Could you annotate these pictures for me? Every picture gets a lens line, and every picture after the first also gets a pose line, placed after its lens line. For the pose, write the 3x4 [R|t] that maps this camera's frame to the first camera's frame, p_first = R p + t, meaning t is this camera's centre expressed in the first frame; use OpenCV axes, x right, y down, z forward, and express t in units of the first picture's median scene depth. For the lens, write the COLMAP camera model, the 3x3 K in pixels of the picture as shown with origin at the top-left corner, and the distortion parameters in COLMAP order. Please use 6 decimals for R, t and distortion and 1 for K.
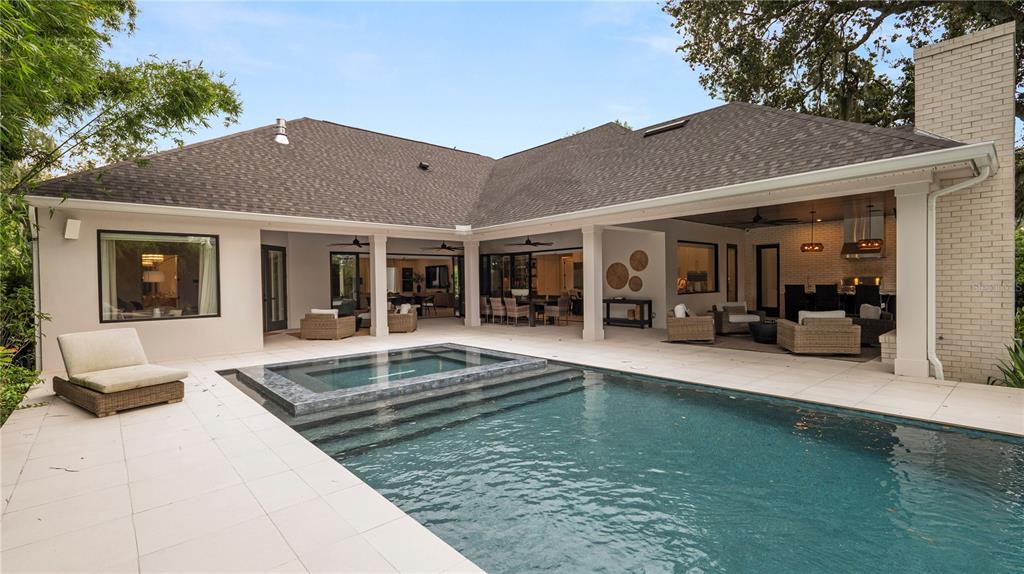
lens RADIAL K [[465.4, 0, 505.4], [0, 465.4, 285.0], [0, 0, 1]] dist [0.000170, 0.000006]
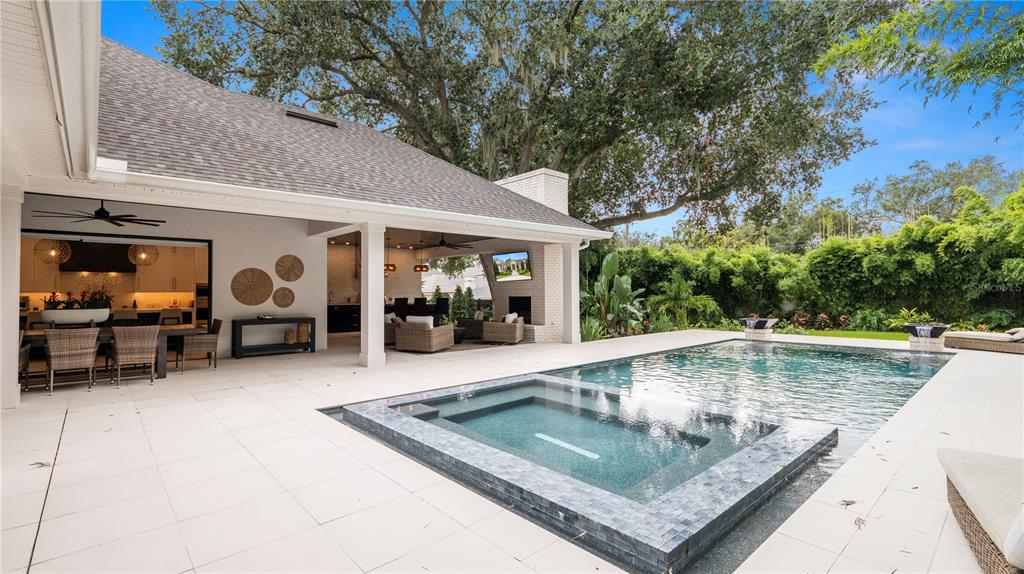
lens RADIAL K [[465.4, 0, 508.1], [0, 465.4, 288.4], [0, 0, 1]] dist [0.000170, 0.000006]
pose [[-0.022347, 0.018782, 0.999574, -0.497882], [0.006213, 0.999807, -0.018647, -0.000813], [-0.999731, 0.005794, -0.022459, 0.640060]]
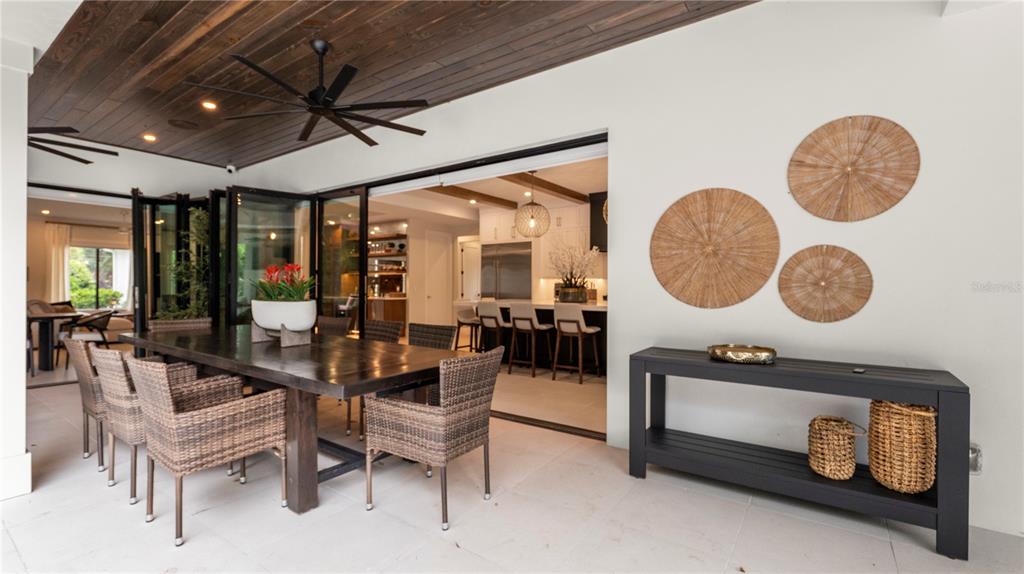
lens RADIAL K [[450.7, 0, 514.5], [0, 450.7, 286.9], [0, 0, 1]] dist [-0.001243, 0.000033]
pose [[0.968833, 0.016905, 0.247137, 0.097714], [-0.015069, 0.999843, -0.009320, 0.002765], [-0.247256, 0.005306, 0.968936, 0.835543]]
